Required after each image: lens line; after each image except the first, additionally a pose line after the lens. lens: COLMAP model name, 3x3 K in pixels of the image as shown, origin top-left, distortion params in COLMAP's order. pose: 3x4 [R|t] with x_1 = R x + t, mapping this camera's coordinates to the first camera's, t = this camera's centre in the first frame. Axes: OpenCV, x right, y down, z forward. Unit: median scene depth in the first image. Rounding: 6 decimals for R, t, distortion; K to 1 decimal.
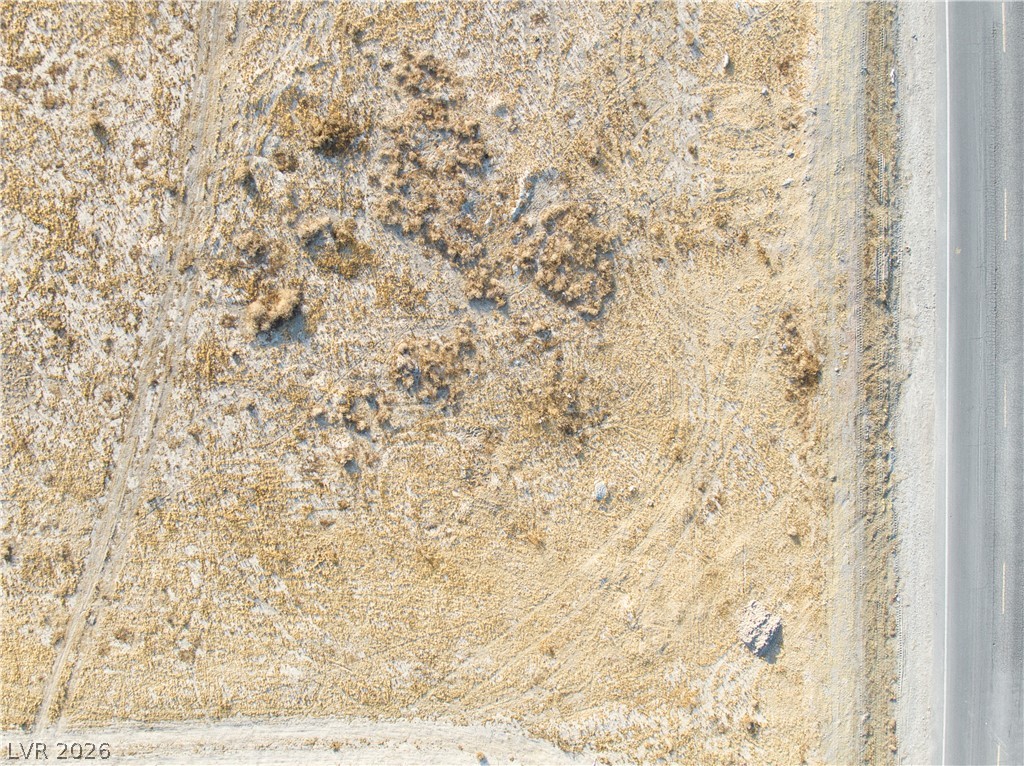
lens RADIAL K [[726.1, 0, 514.4], [0, 726.1, 379.6], [0, 0, 1]] dist [0.031197, -0.052289]
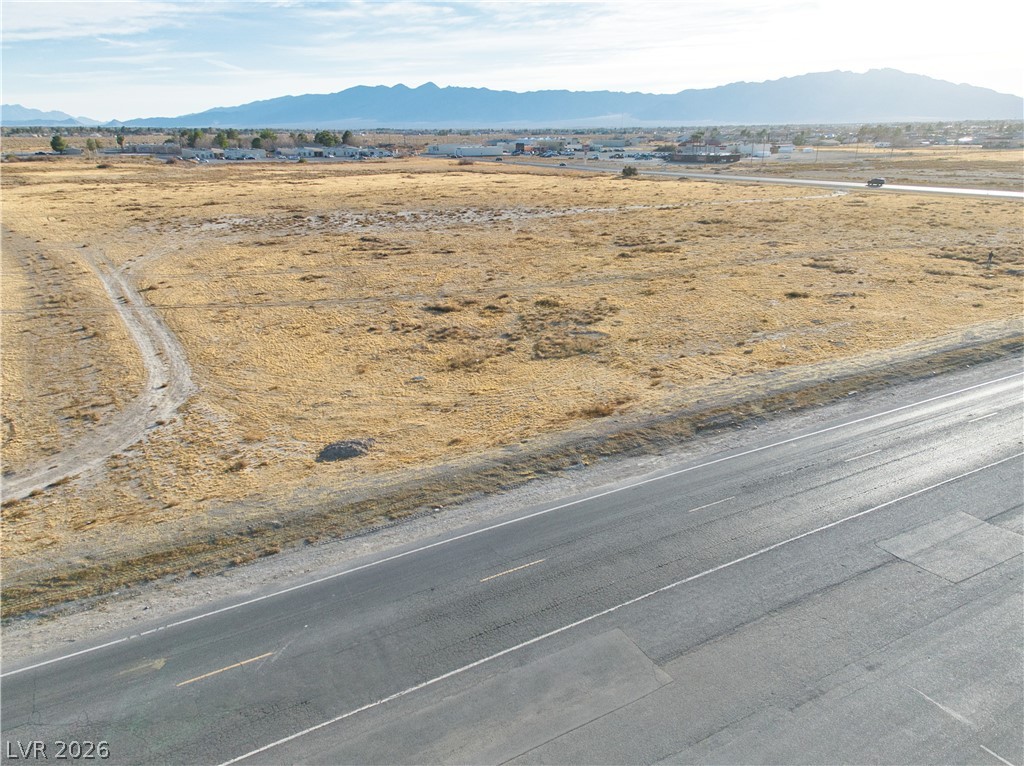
lens RADIAL K [[713.7, 0, 515.0], [0, 713.7, 410.5], [0, 0, 1]] dist [0.067064, -0.035336]
pose [[0.495340, 0.322515, -0.806612, 1.176441], [-0.868555, 0.166909, -0.466642, 0.579579], [-0.015868, 0.931733, 0.362798, 0.614258]]
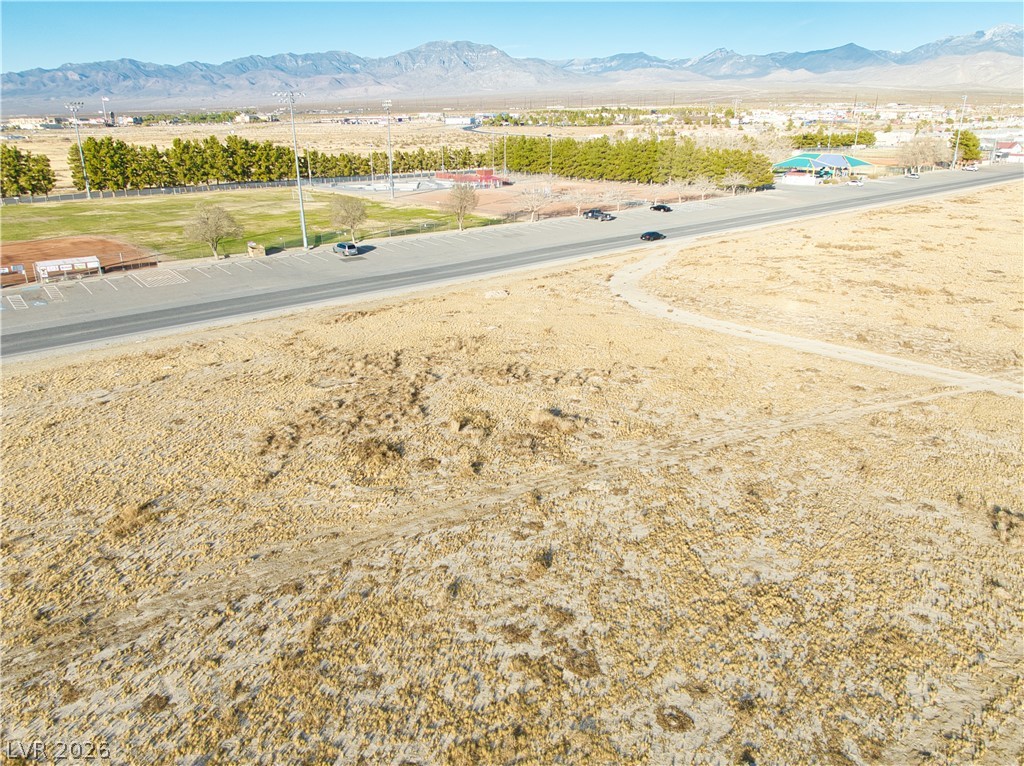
lens RADIAL K [[726.1, 0, 514.4], [0, 726.1, 379.6], [0, 0, 1]] dist [0.031197, -0.052289]
pose [[-0.649309, -0.244207, 0.720250, -1.011907], [0.760033, -0.242419, 0.602979, -0.739359], [0.027350, 0.938933, 0.343010, 0.589468]]
